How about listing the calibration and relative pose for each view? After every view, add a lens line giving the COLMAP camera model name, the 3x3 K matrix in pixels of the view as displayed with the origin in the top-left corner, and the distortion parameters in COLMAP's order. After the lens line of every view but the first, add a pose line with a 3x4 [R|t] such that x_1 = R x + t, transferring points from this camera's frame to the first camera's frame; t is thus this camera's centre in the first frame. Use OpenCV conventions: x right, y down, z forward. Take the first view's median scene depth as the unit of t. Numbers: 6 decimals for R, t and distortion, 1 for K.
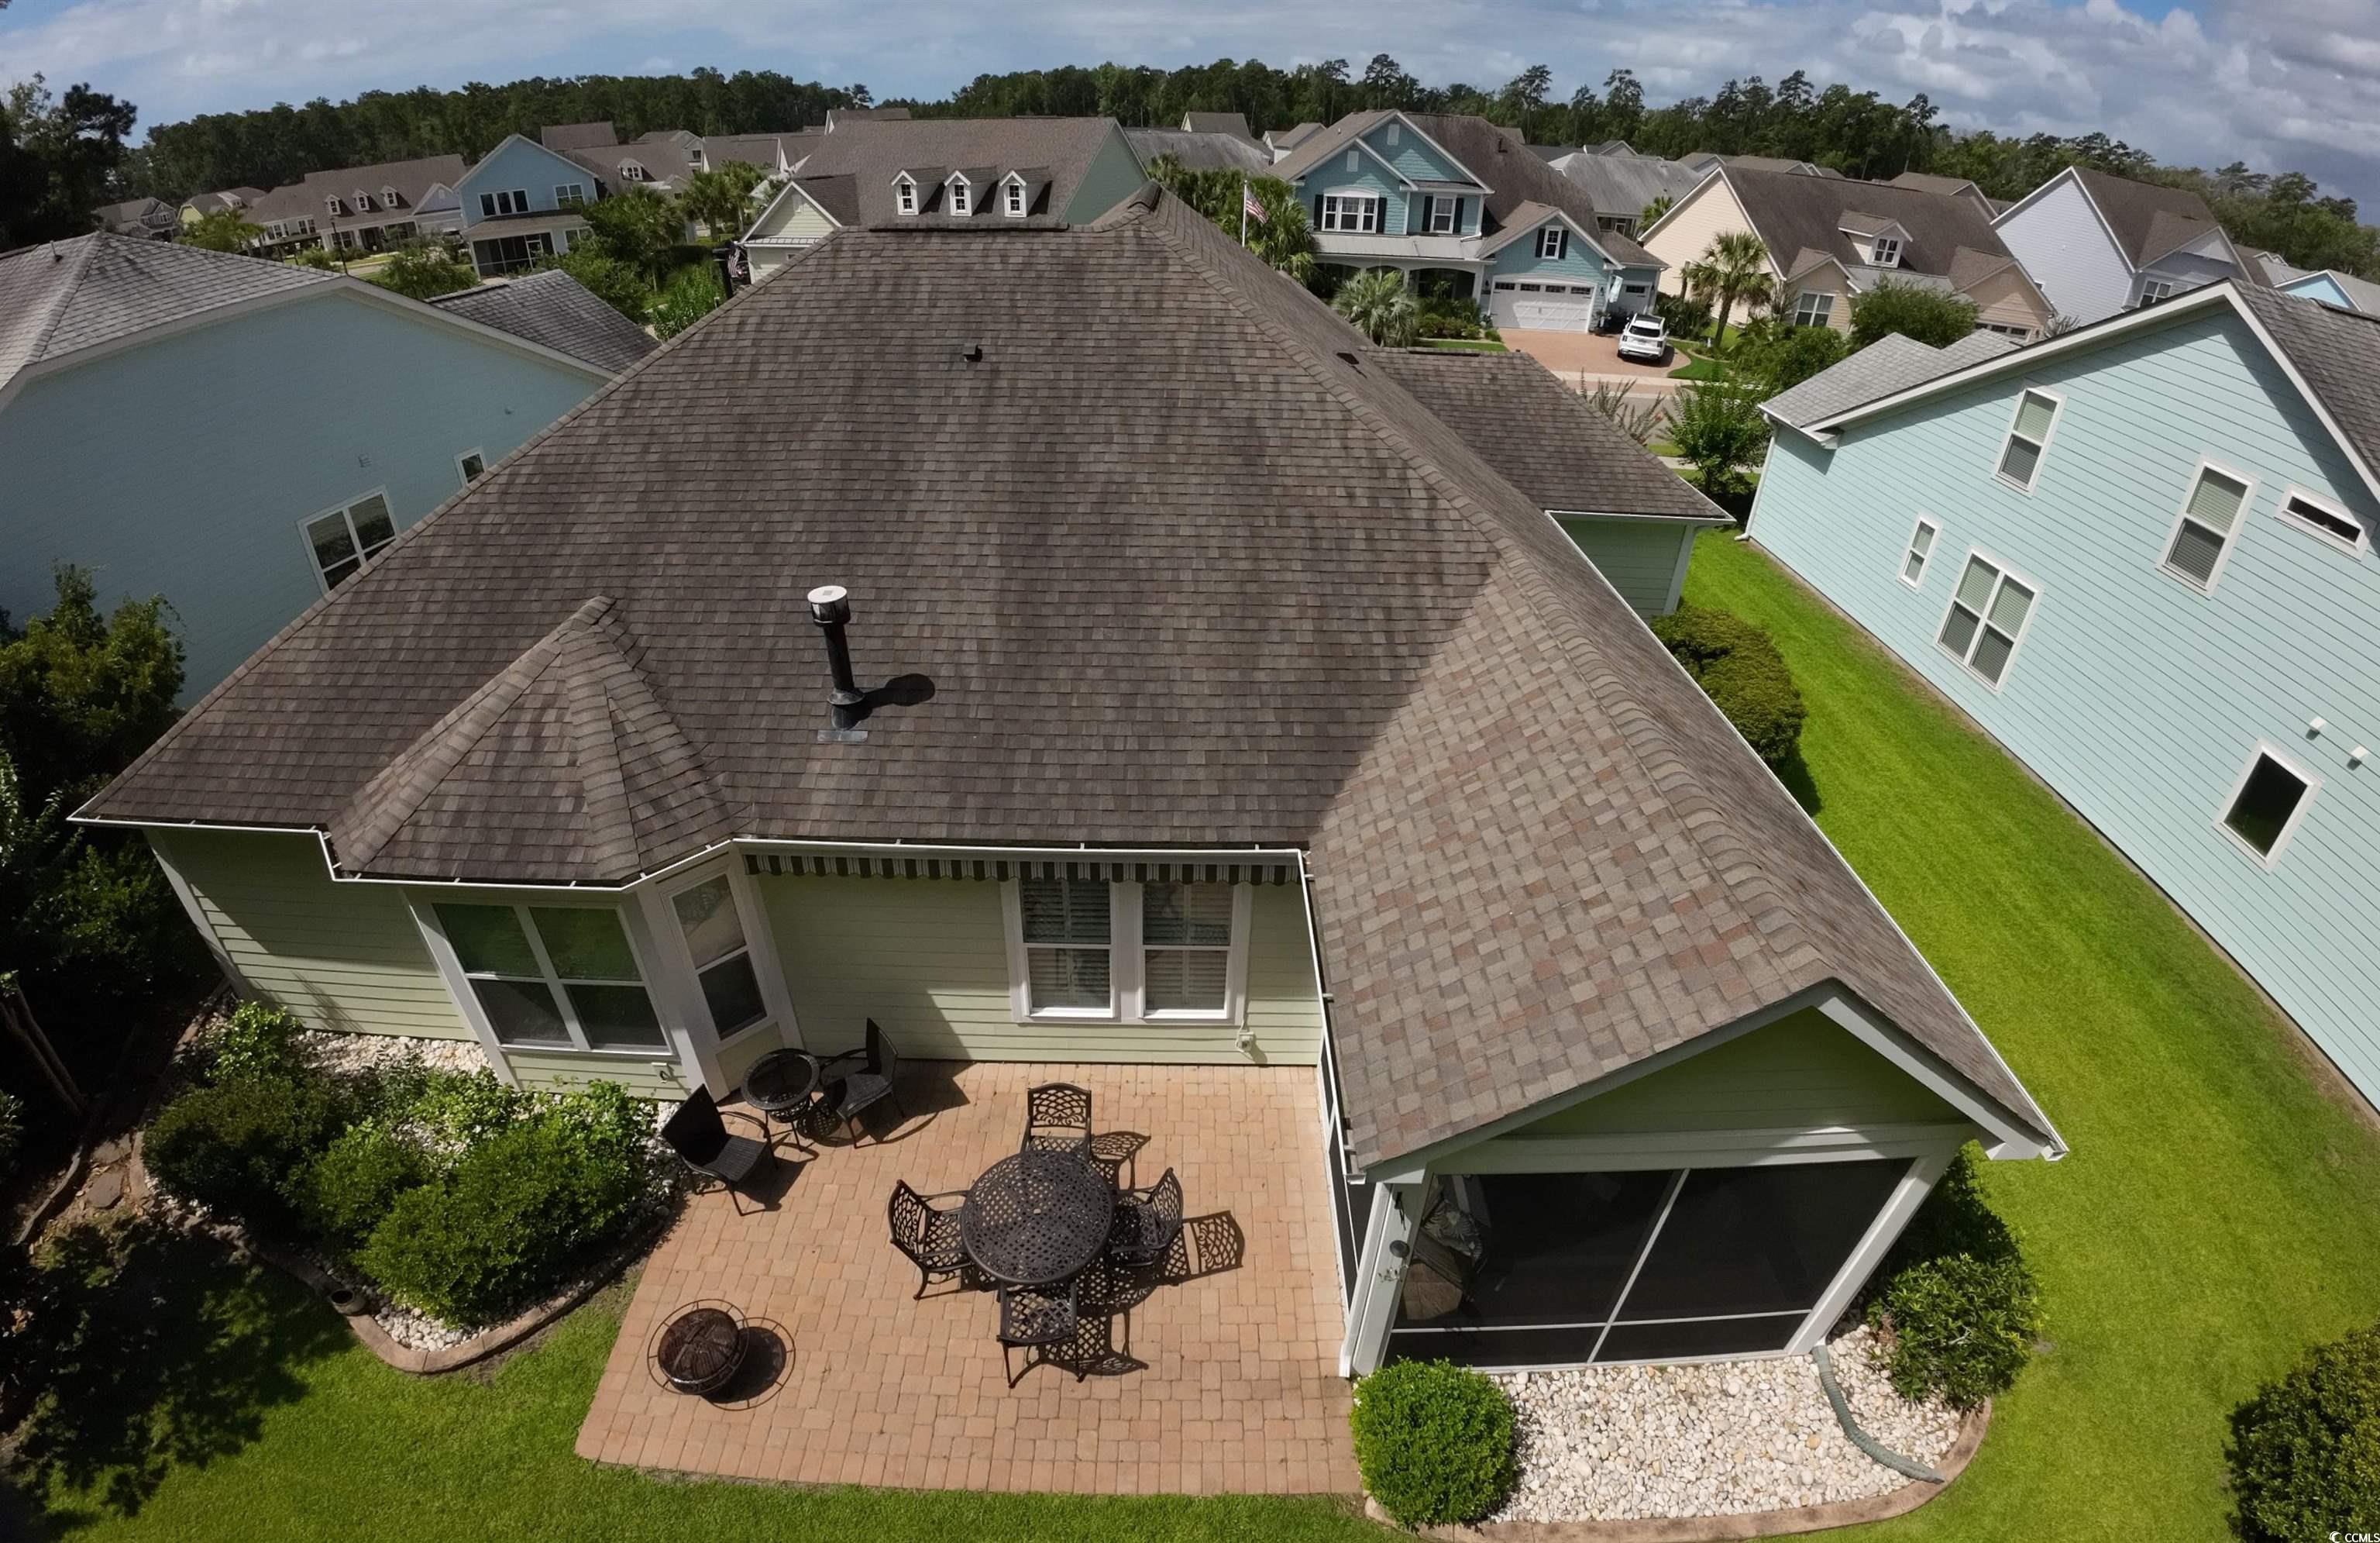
lens RADIAL K [[1064.9, 0, 1214.1], [0, 1064.9, 781.6], [0, 0, 1]] dist [-0.103958, 0.001089]
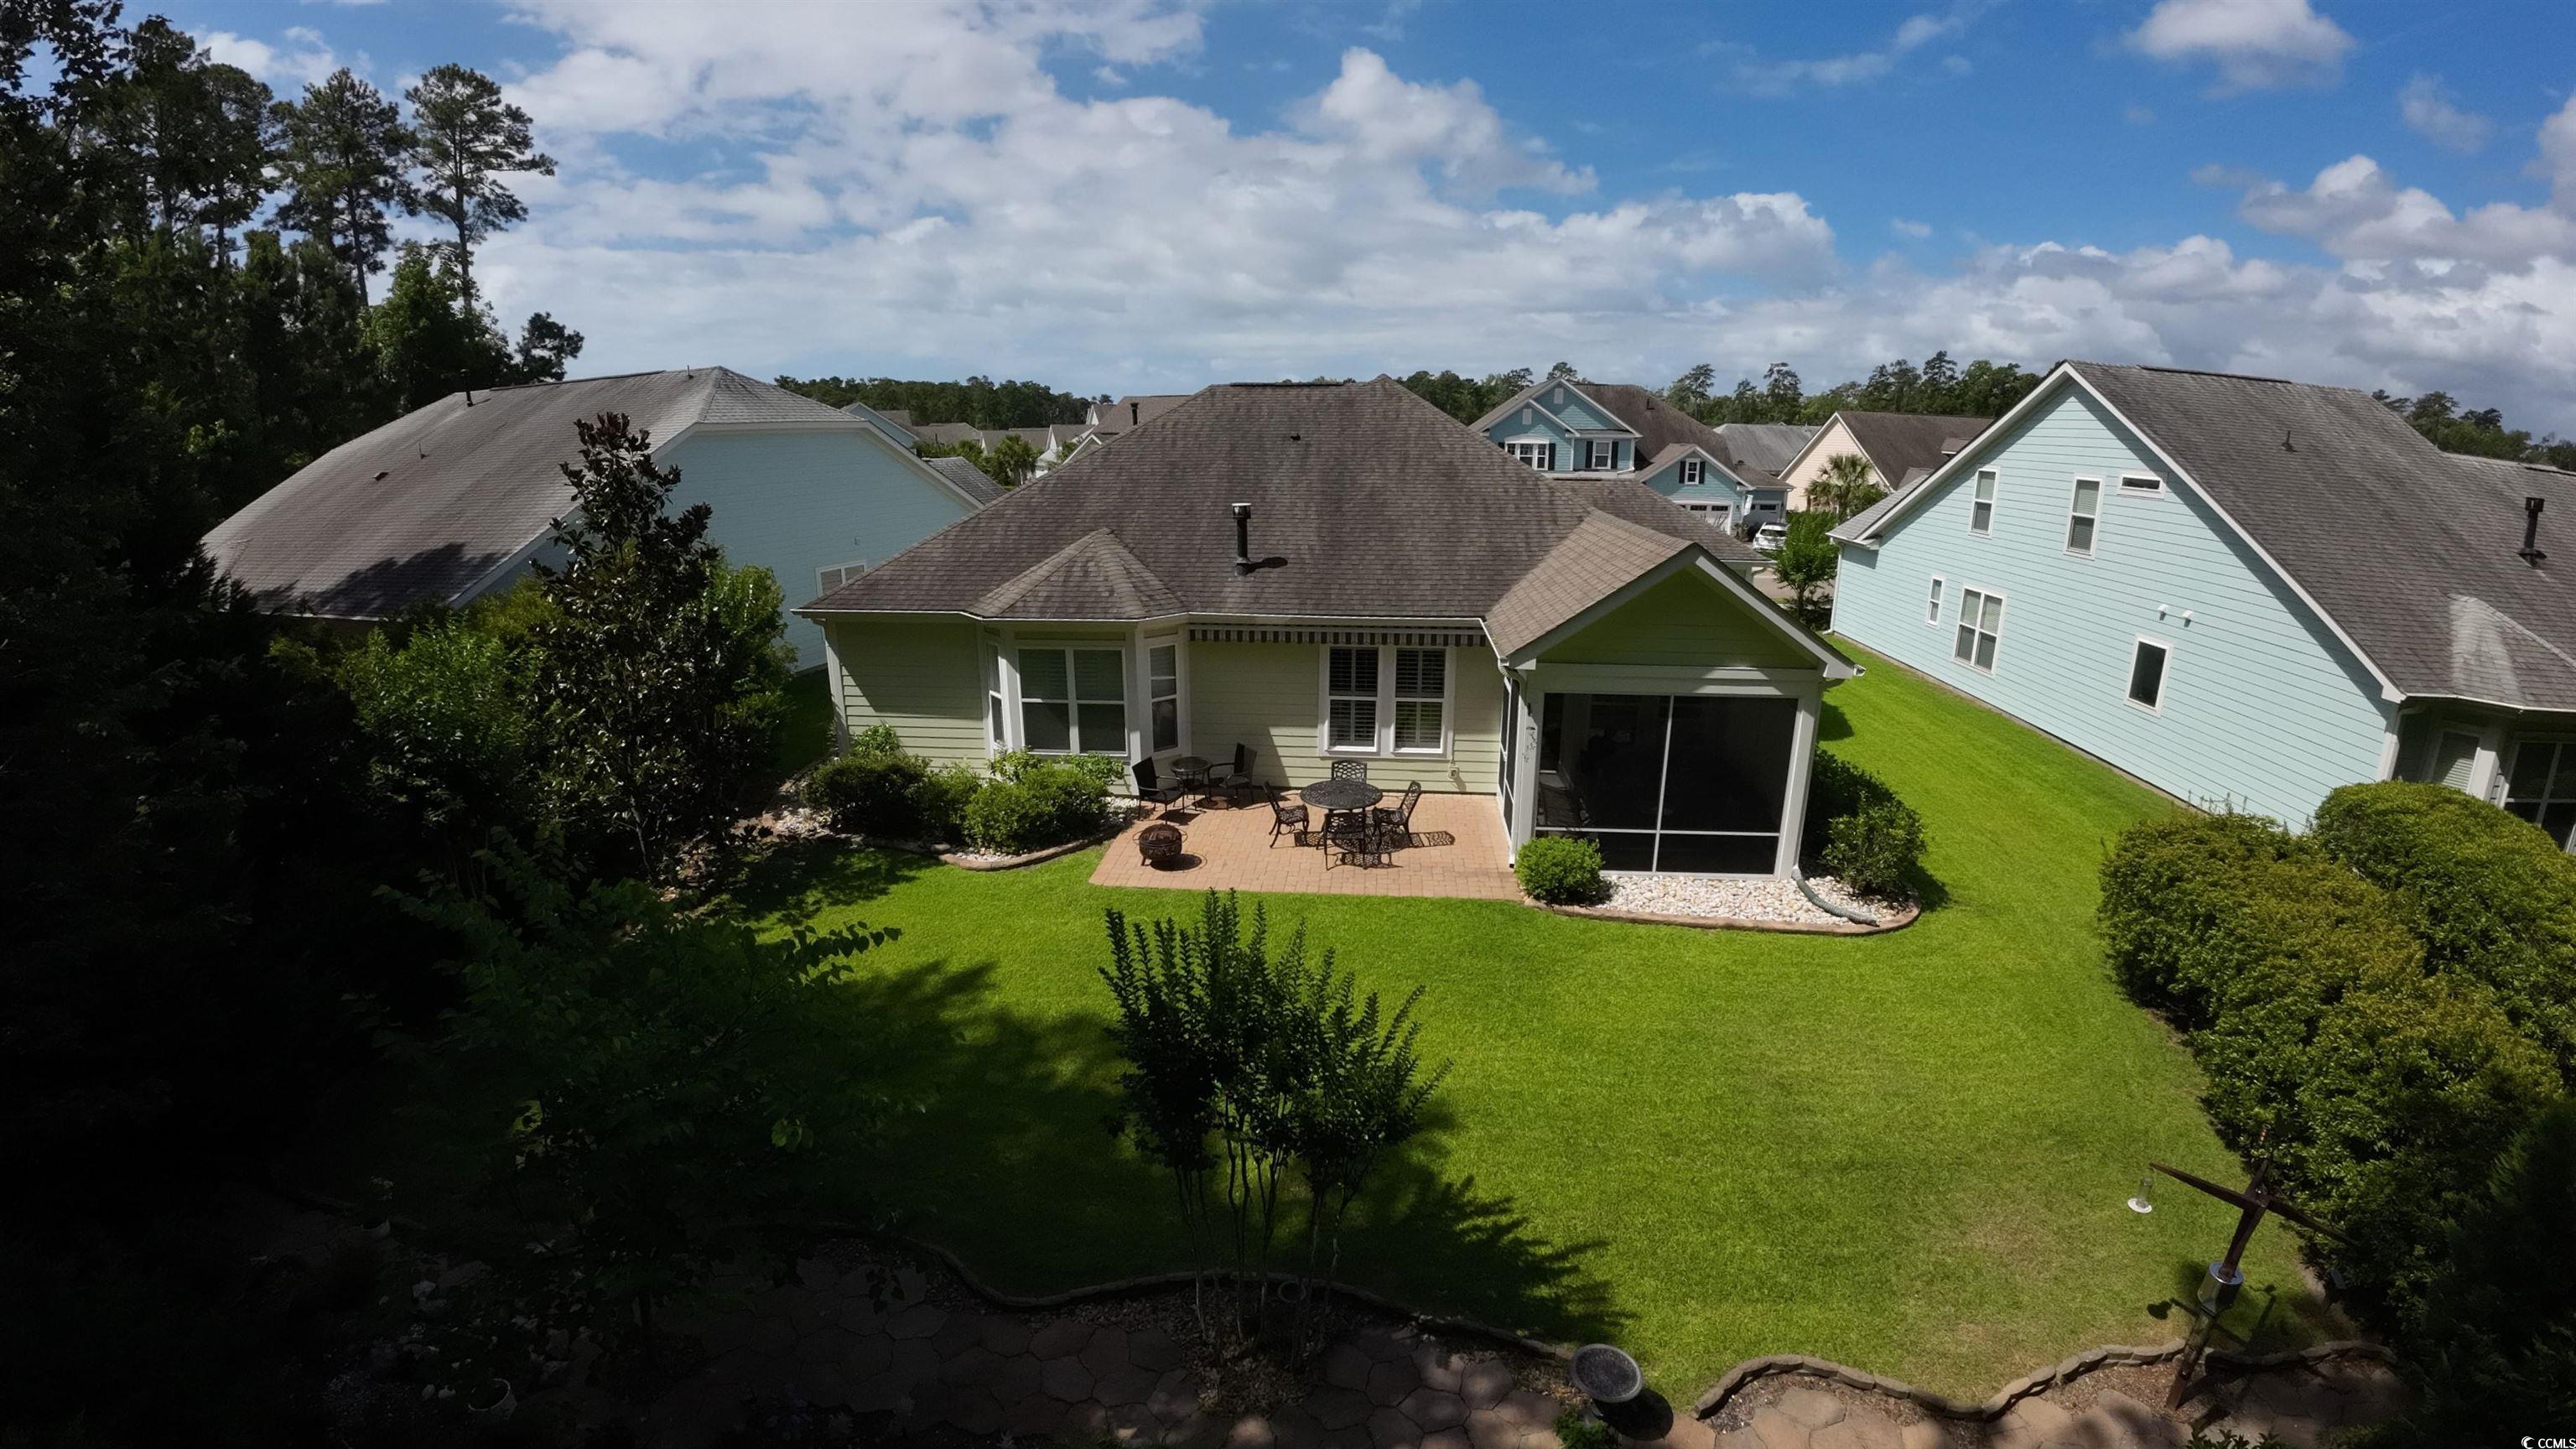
lens RADIAL K [[1081.1, 0, 1295.4], [0, 1081.1, 725.0], [0, 0, 1]] dist [-0.114971, 0.009283]
pose [[0.994277, -0.000767, -0.106828, -0.032309], [-0.031849, 0.952371, -0.303274, 0.617506], [0.101972, 0.304941, 0.946896, -0.598408]]
